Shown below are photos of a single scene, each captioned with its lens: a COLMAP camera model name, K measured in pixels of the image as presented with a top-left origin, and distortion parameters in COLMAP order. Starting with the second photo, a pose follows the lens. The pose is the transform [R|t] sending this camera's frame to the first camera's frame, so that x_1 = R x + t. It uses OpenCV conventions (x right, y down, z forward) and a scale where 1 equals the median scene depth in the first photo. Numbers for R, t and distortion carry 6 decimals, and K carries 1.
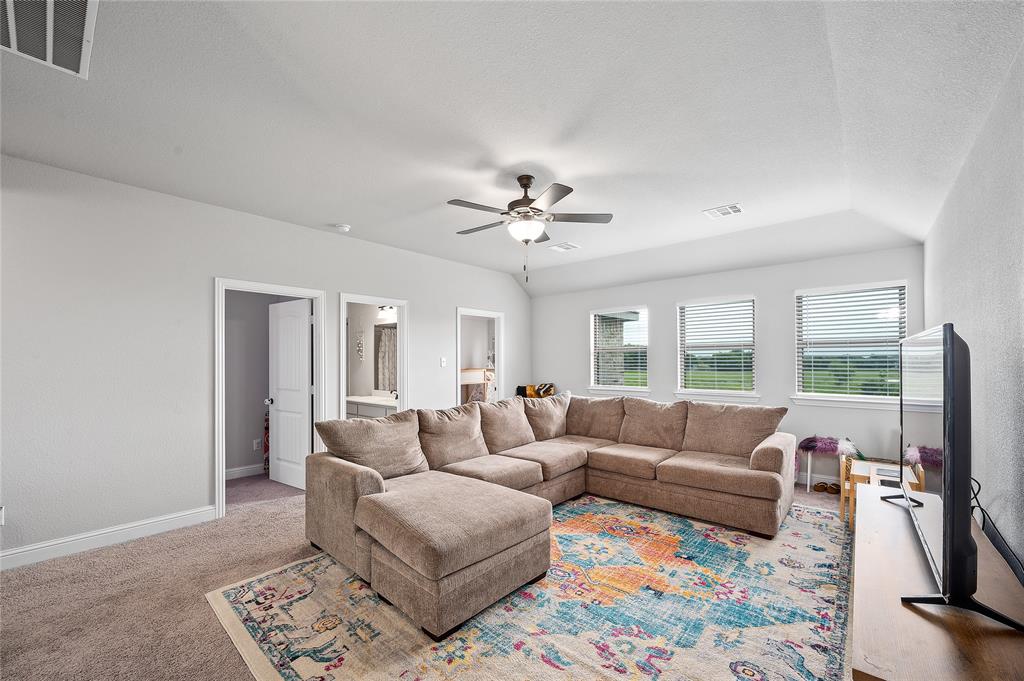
lens RADIAL K [[404.6, 0, 510.1], [0, 404.6, 344.1], [0, 0, 1]] dist [0.000669, -0.000028]
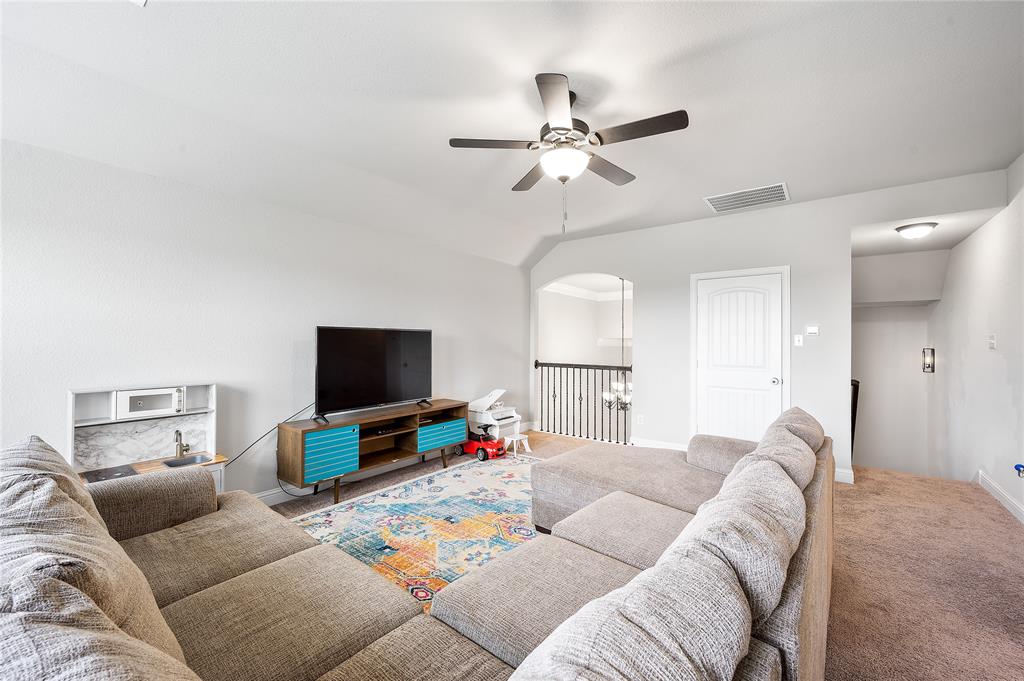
lens RADIAL K [[415.5, 0, 512.0], [0, 415.5, 342.3], [0, 0, 1]] dist [-0.001069, -0.000205]
pose [[-0.997933, -0.003899, -0.064151, 0.255957], [-0.001405, 0.999243, -0.038872, 0.106078], [0.064254, -0.038702, -0.997183, 2.414744]]
